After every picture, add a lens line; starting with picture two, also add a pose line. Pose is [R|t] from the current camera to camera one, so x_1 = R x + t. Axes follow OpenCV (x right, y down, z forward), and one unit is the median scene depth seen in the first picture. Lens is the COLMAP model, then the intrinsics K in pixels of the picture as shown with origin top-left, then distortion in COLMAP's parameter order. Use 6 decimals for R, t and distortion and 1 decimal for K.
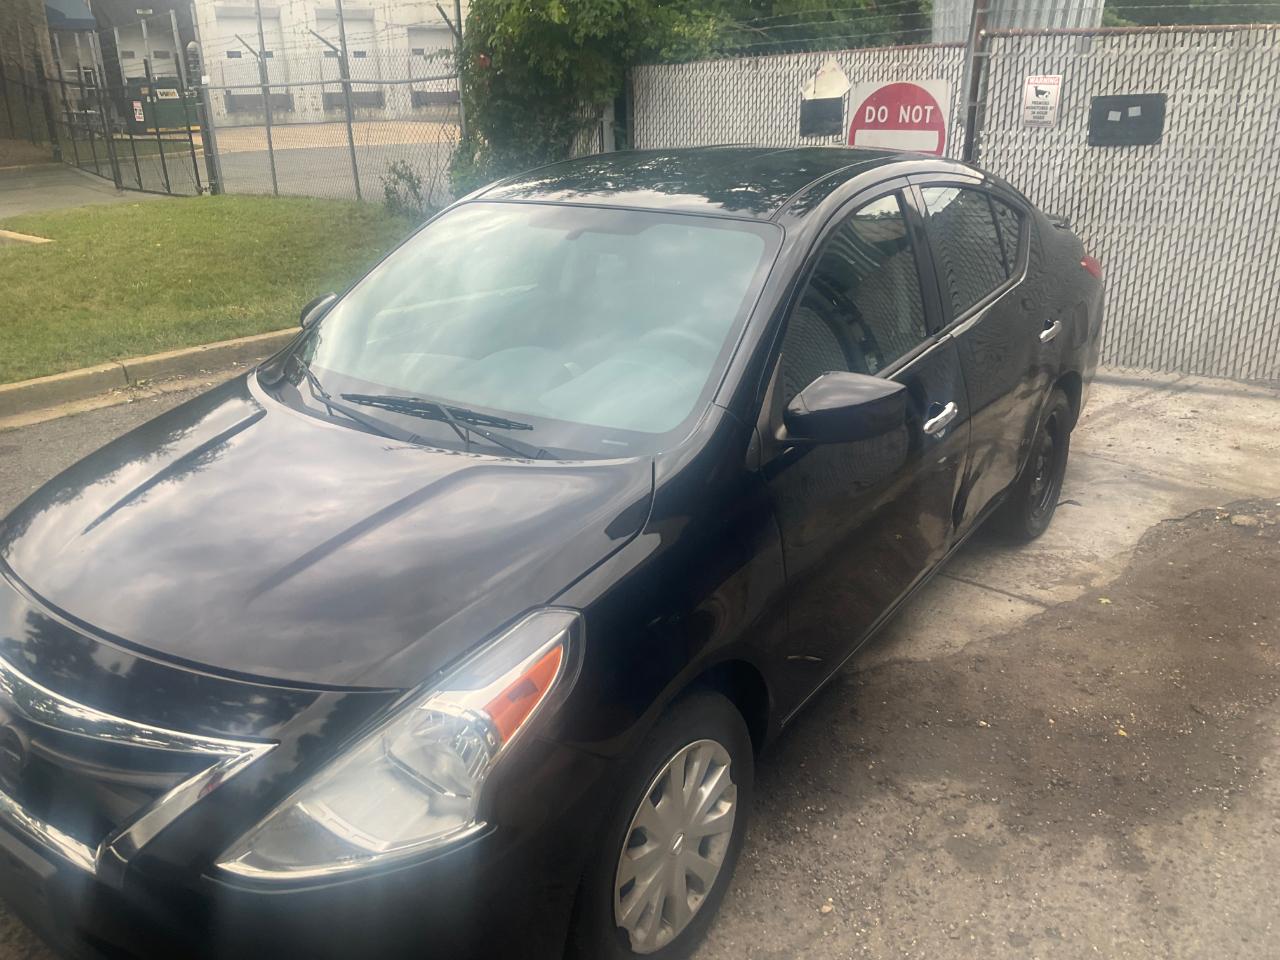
lens RADIAL K [[1057.7, 0, 638.2], [0, 1057.7, 475.3], [0, 0, 1]] dist [0.057814, -0.109707]
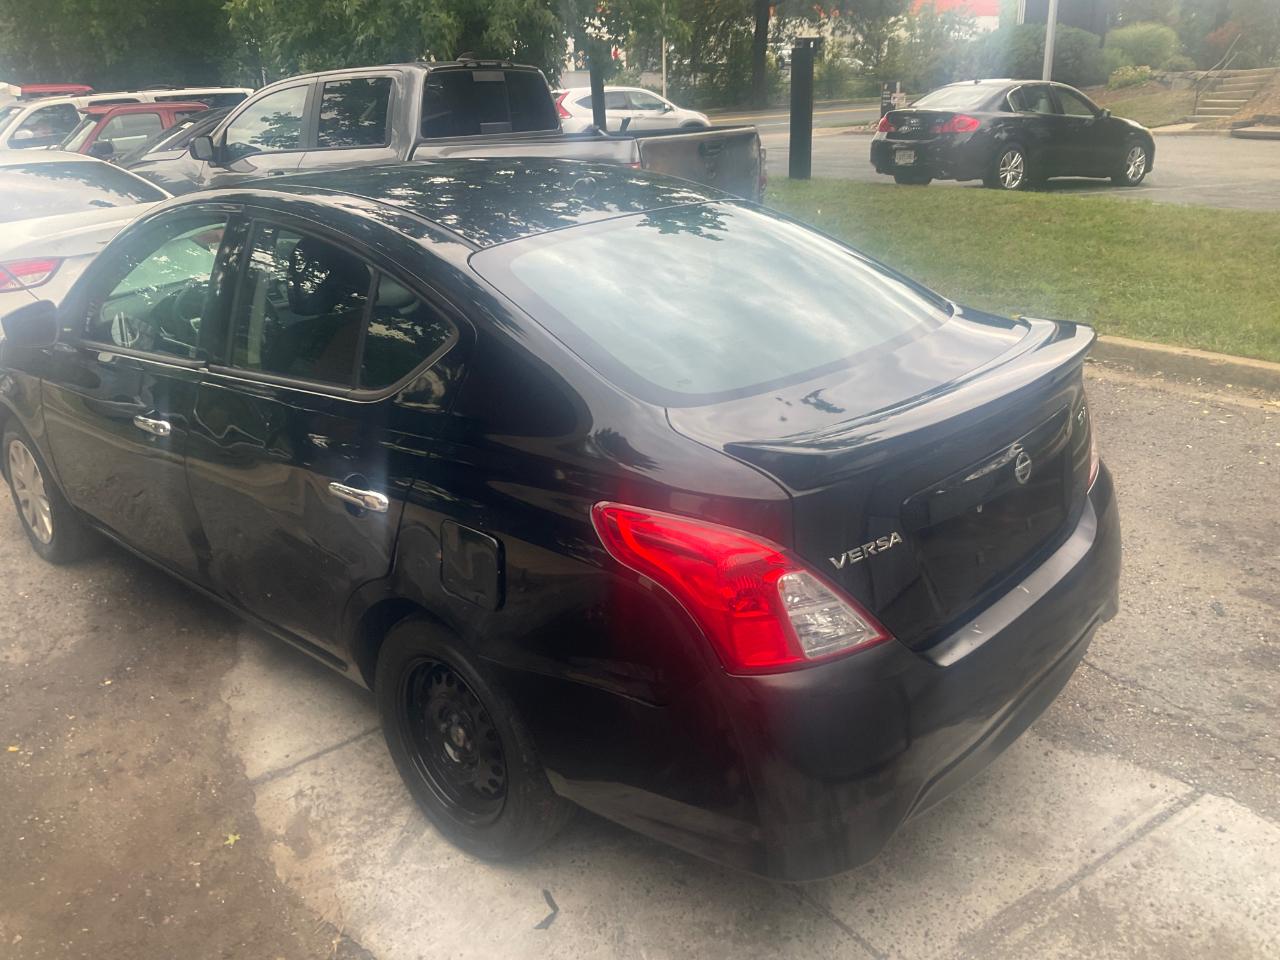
lens RADIAL K [[1057.7, 0, 632.1], [0, 1057.7, 464.5], [0, 0, 1]] dist [0.057814, -0.109707]
pose [[-0.133678, 0.362447, -0.922368, 0.727520], [-0.307686, 0.869548, 0.386284, -0.345955], [0.942051, 0.335437, -0.004719, 0.875473]]
